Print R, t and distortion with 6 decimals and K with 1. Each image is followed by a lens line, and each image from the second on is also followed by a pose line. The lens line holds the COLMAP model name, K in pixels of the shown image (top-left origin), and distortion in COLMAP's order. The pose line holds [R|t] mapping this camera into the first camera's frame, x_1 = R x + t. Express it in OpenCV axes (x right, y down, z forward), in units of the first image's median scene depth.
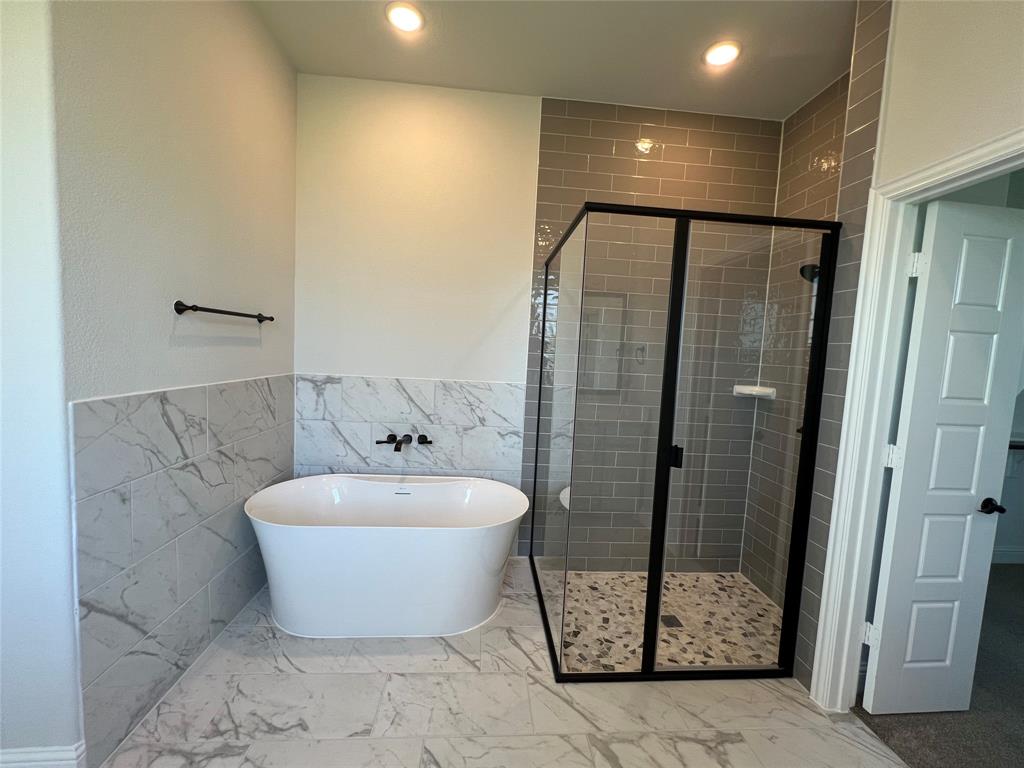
lens RADIAL K [[410.4, 0, 513.5], [0, 410.4, 382.6], [0, 0, 1]] dist [-0.004252, 0.001060]
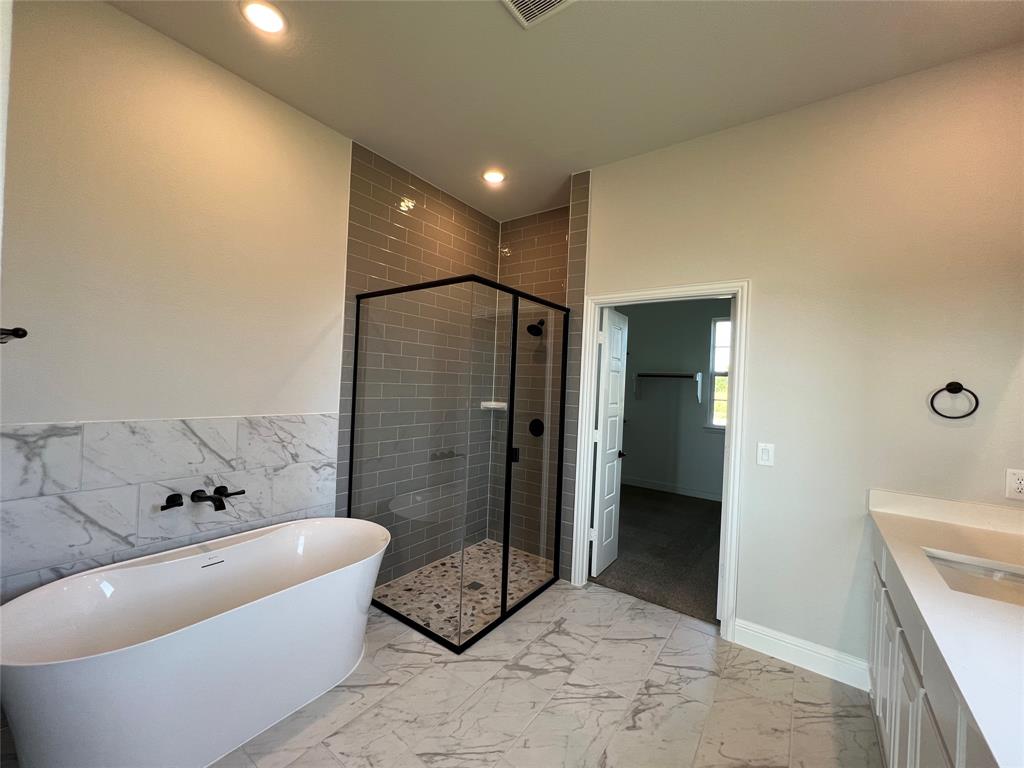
lens RADIAL K [[410.4, 0, 511.1], [0, 410.4, 383.1], [0, 0, 1]] dist [-0.004252, 0.001060]
pose [[0.646652, -0.024122, 0.762404, -0.473358], [0.050457, 0.998663, -0.011199, -0.039079], [-0.761115, 0.045711, 0.647004, 0.032999]]
